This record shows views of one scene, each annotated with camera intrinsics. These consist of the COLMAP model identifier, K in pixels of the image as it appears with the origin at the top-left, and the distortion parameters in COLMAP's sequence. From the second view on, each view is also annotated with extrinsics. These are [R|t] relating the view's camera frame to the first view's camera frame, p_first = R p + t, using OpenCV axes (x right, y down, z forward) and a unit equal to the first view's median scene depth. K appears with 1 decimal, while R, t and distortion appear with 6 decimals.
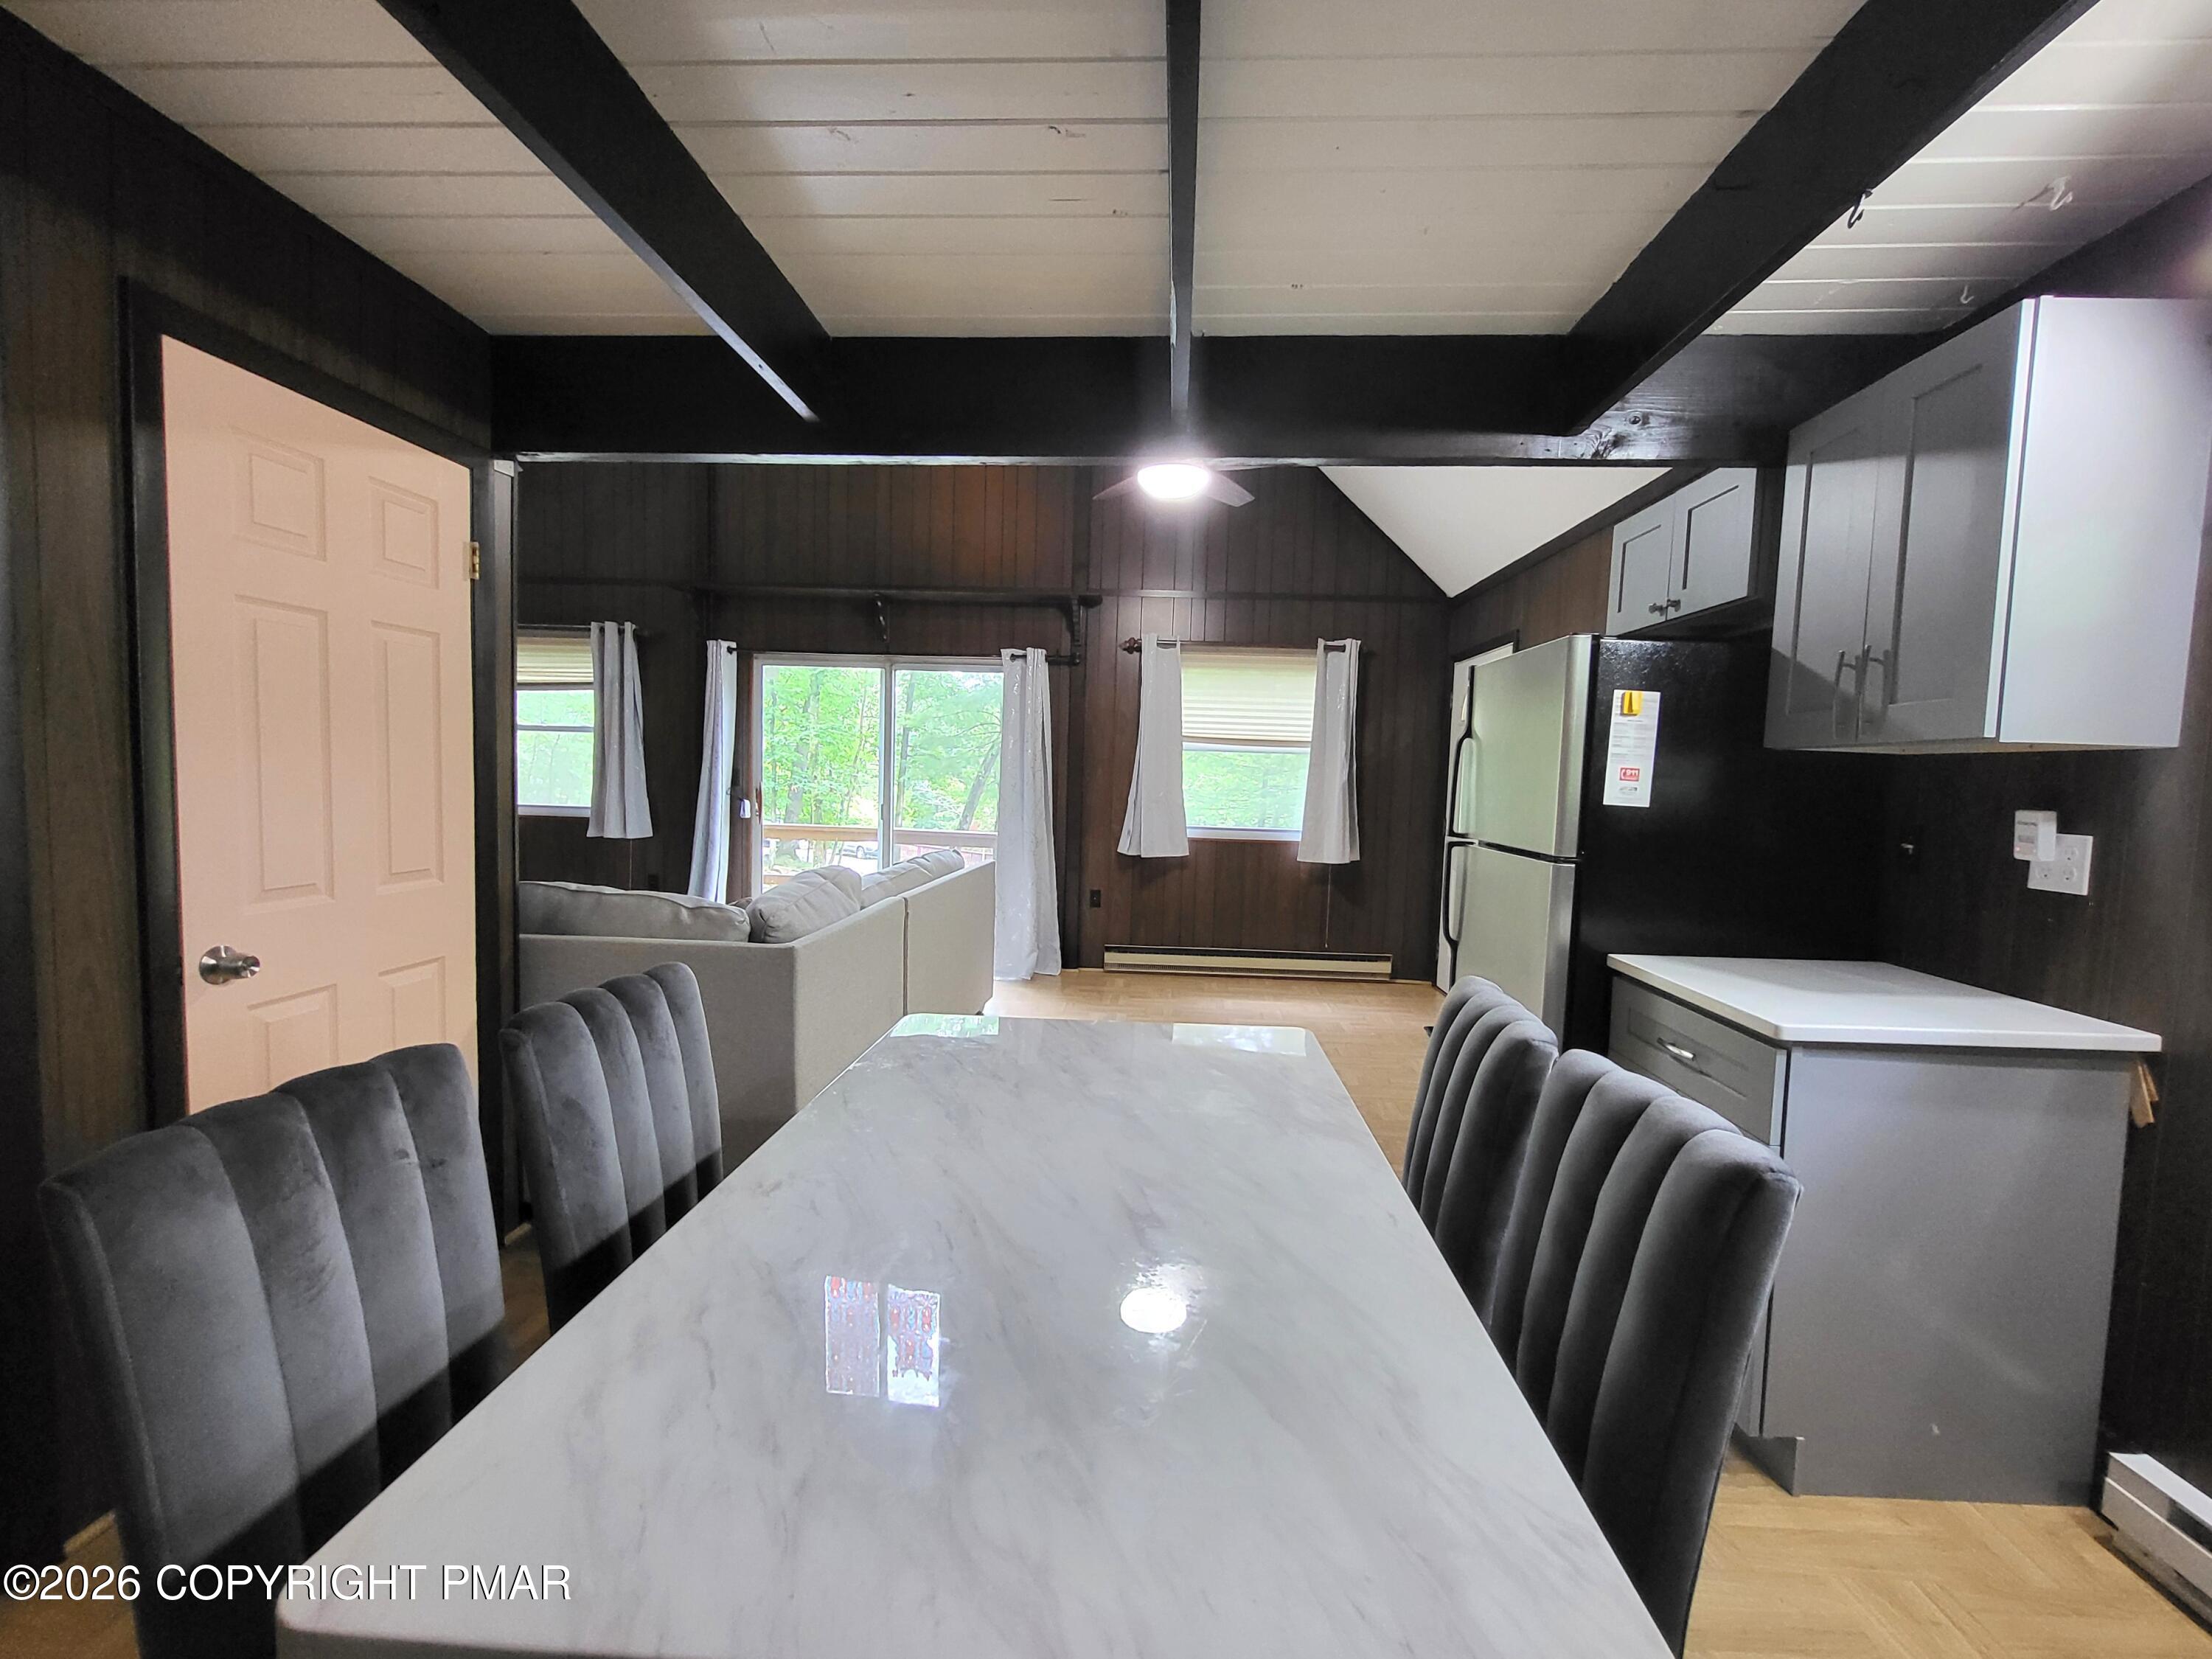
lens RADIAL K [[932.0, 0, 1106.0], [0, 932.0, 829.5], [0, 0, 1]] dist [0.025900, -0.000048]
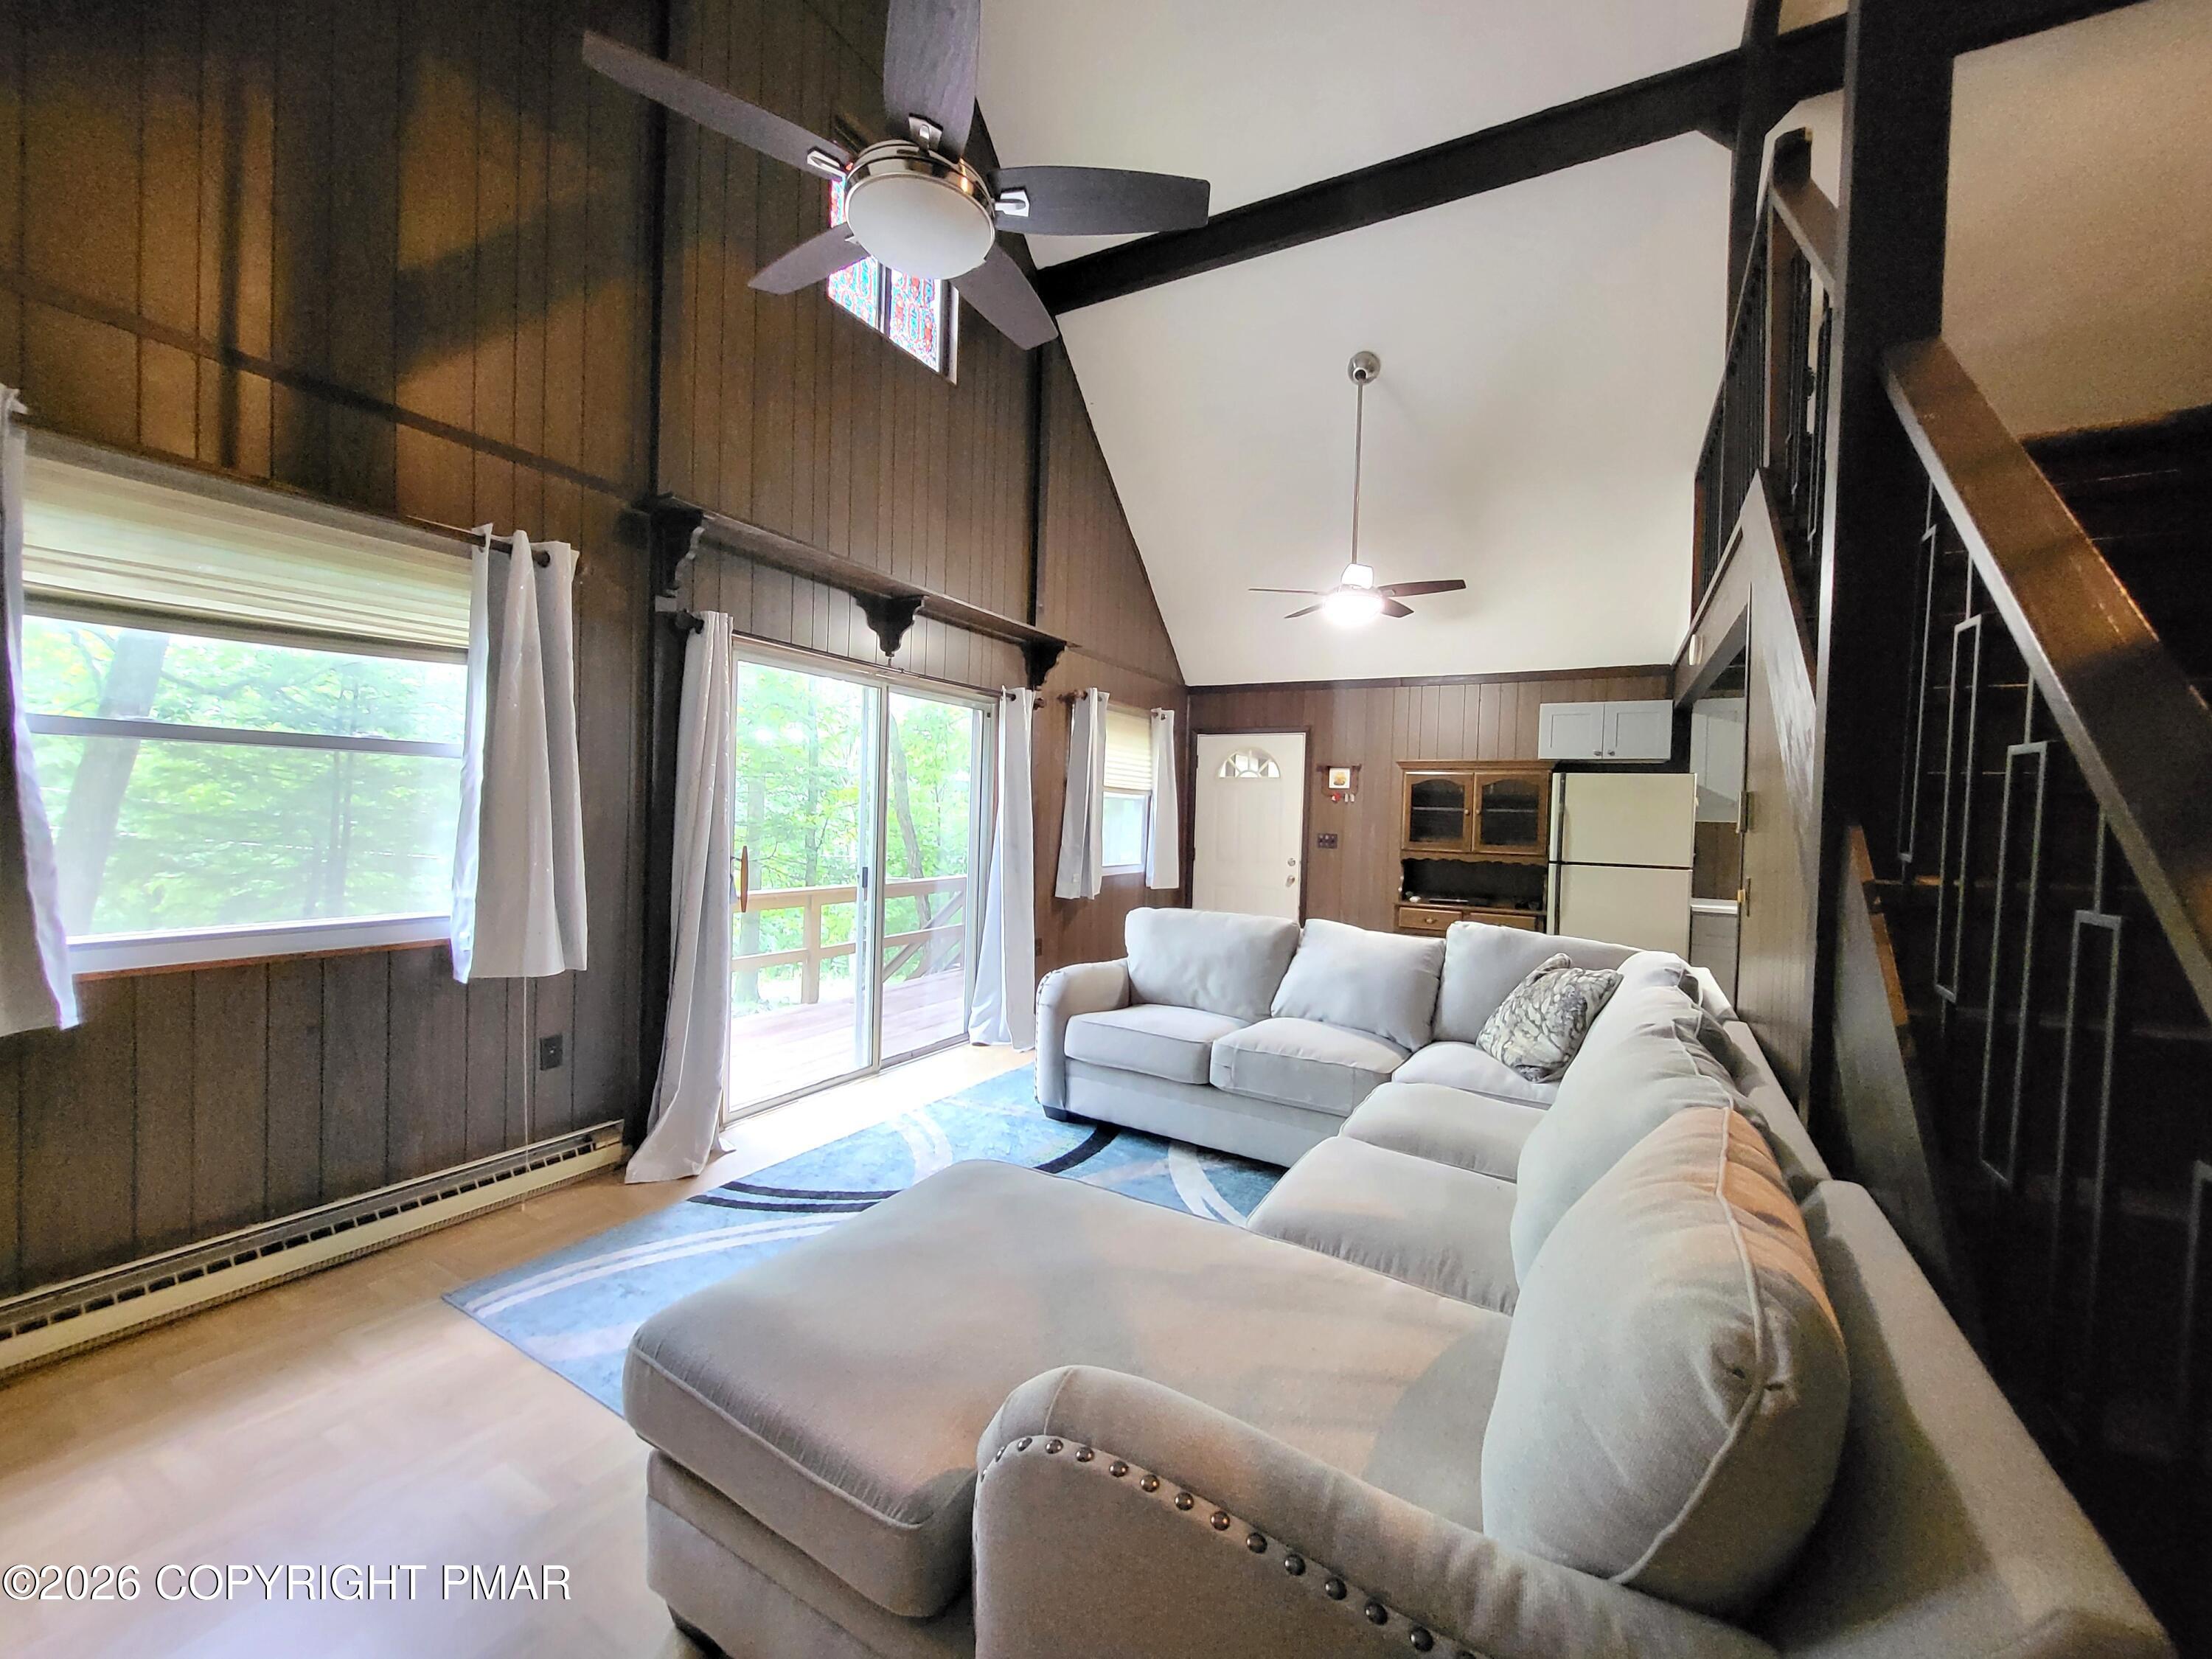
lens RADIAL K [[866.5, 0, 1120.5], [0, 866.5, 834.5], [0, 0, 1]] dist [-0.006226, -0.000045]
pose [[0.424340, -0.036893, 0.904751, -0.805450], [0.038806, 0.998993, 0.022536, -0.063404], [-0.904671, 0.025547, 0.425344, 0.534532]]
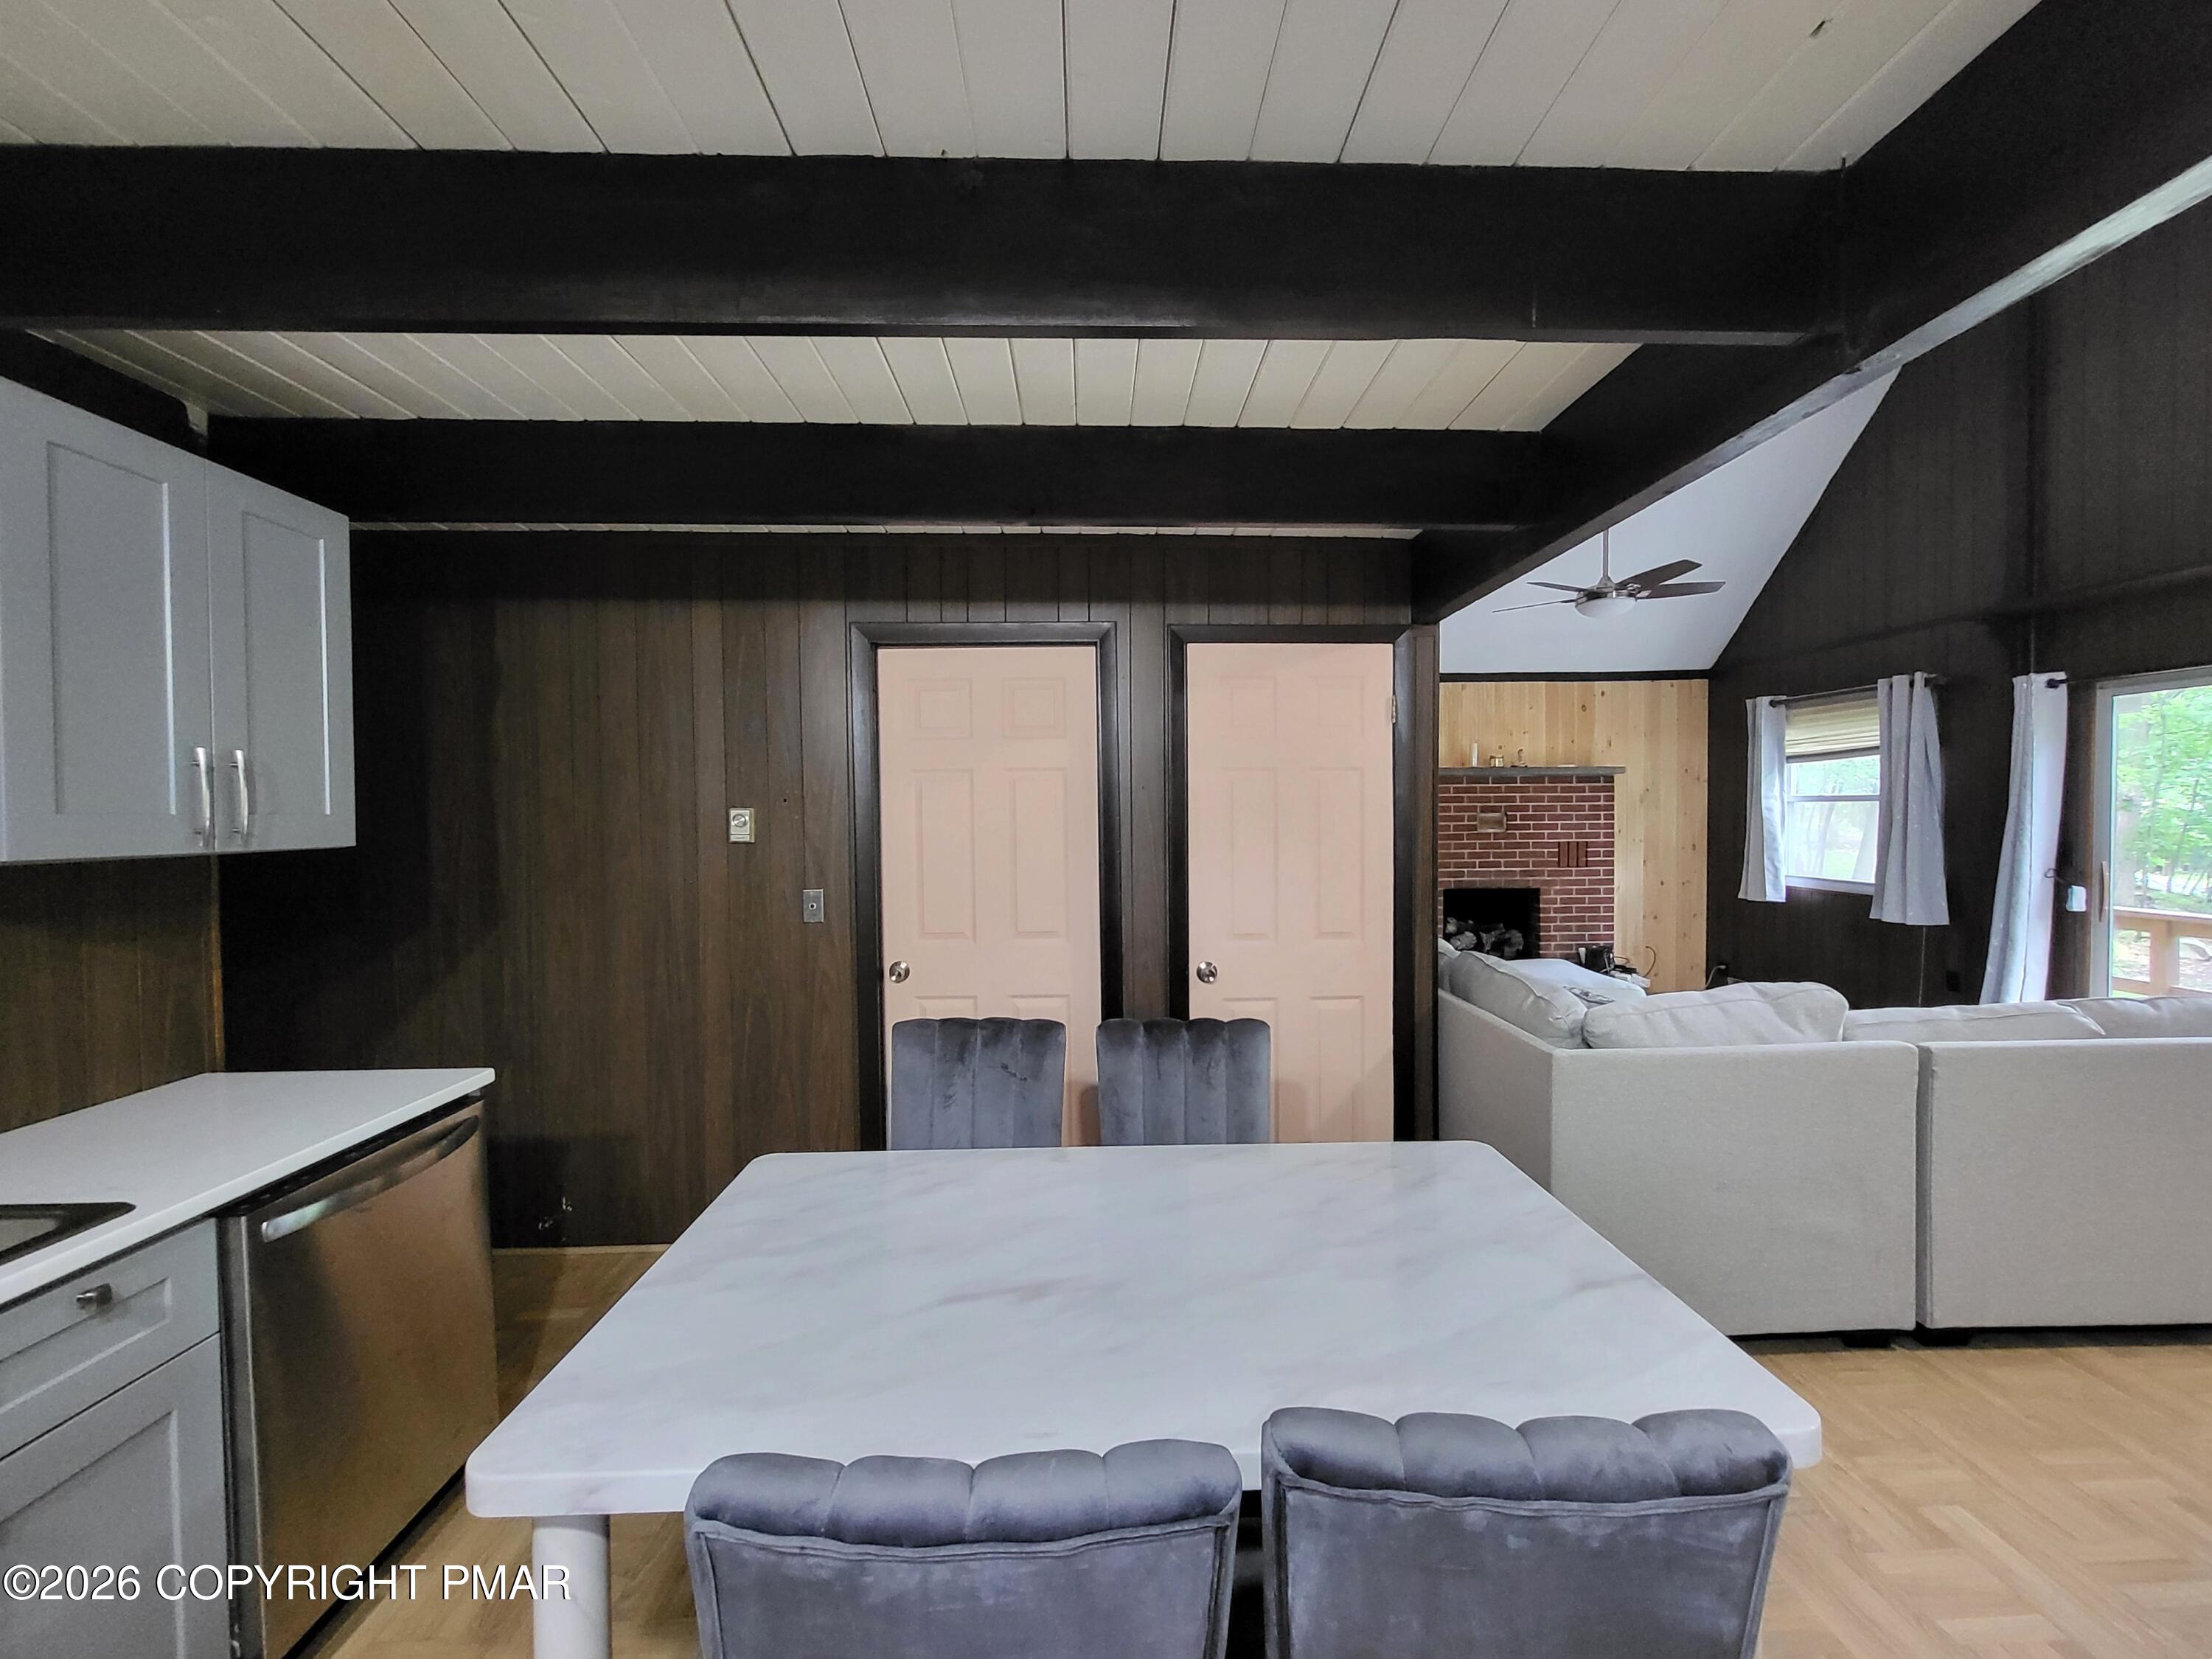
lens RADIAL K [[902.3, 0, 1118.8], [0, 902.3, 833.6], [0, 0, 1]] dist [-0.006971, 0.000174]
pose [[0.098679, -0.003327, -0.995114, 0.232938], [-0.048509, 0.998789, -0.008150, -0.031252], [0.993936, 0.049076, 0.098398, 0.200157]]
